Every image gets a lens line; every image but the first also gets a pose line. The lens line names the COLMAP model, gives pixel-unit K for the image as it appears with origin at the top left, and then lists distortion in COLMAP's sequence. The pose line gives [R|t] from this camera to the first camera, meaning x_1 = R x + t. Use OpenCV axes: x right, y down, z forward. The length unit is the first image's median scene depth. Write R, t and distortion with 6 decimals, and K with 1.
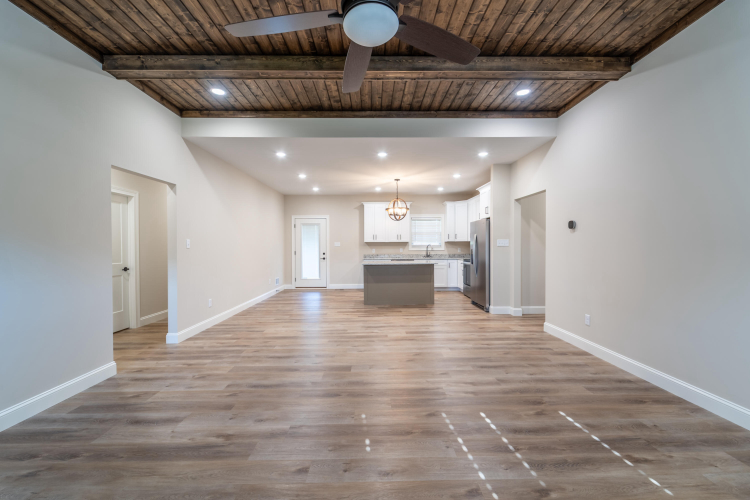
lens RADIAL K [[308.0, 0, 377.5], [0, 308.0, 251.7], [0, 0, 1]] dist [0.000092, -0.000320]
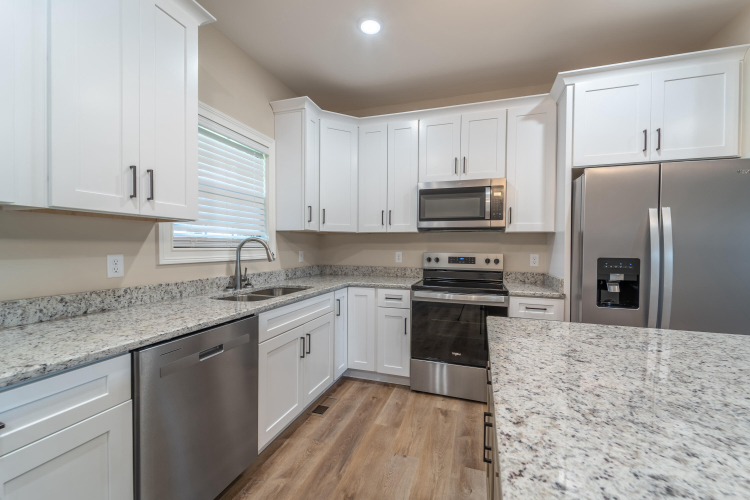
lens RADIAL K [[302.7, 0, 376.9], [0, 302.7, 251.4], [0, 0, 1]] dist [0.001902, -0.000154]
pose [[0.334077, -0.009027, 0.942503, -0.056275], [0.006977, 0.999950, 0.007104, -0.021281], [-0.942520, 0.004202, 0.334123, 1.307072]]
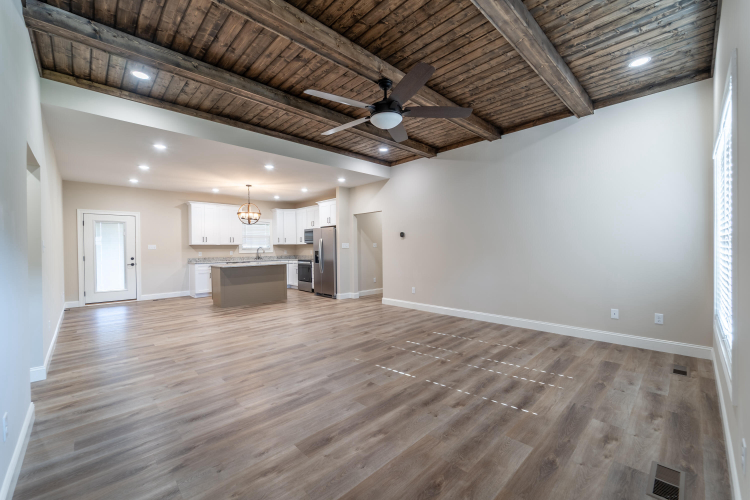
lens RADIAL K [[302.7, 0, 376.9], [0, 302.7, 251.4], [0, 0, 1]] dist [0.001902, -0.000154]
pose [[0.730836, -0.010534, 0.682472, -0.402816], [0.018433, 0.999821, -0.004306, 0.004108], [-0.682305, 0.015727, 0.730899, -0.064676]]
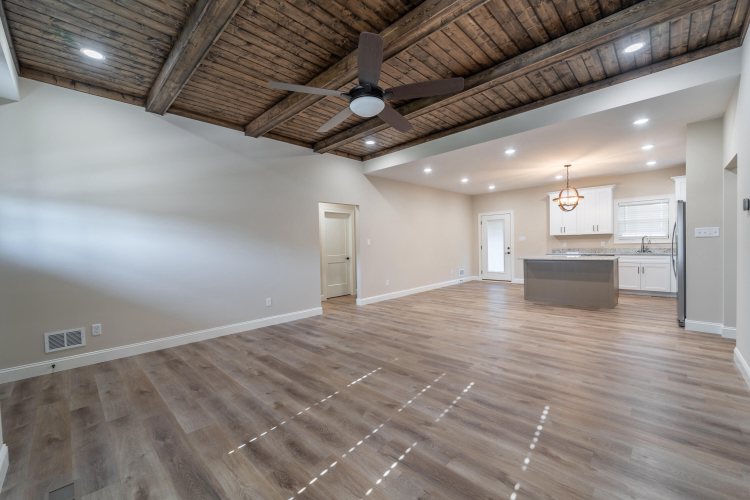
lens RADIAL K [[302.7, 0, 376.9], [0, 302.7, 251.4], [0, 0, 1]] dist [0.001902, -0.000154]
pose [[0.706632, 0.002893, -0.707575, 0.368657], [0.009212, 0.999869, 0.013288, -0.001018], [0.707521, -0.015908, 0.706513, -0.027697]]
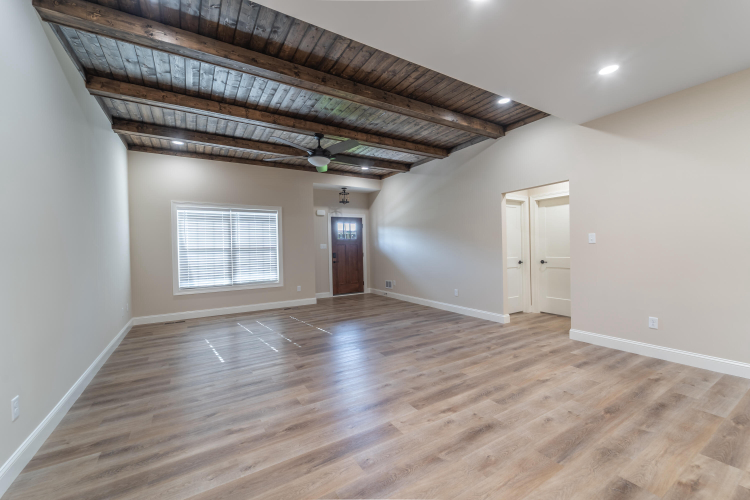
lens RADIAL K [[302.7, 0, 376.9], [0, 302.7, 251.4], [0, 0, 1]] dist [0.001902, -0.000154]
pose [[-0.863399, 0.030306, -0.503611, 0.274142], [0.019384, 0.999450, 0.026912, -0.017798], [0.504150, 0.013474, -0.863511, 1.104930]]
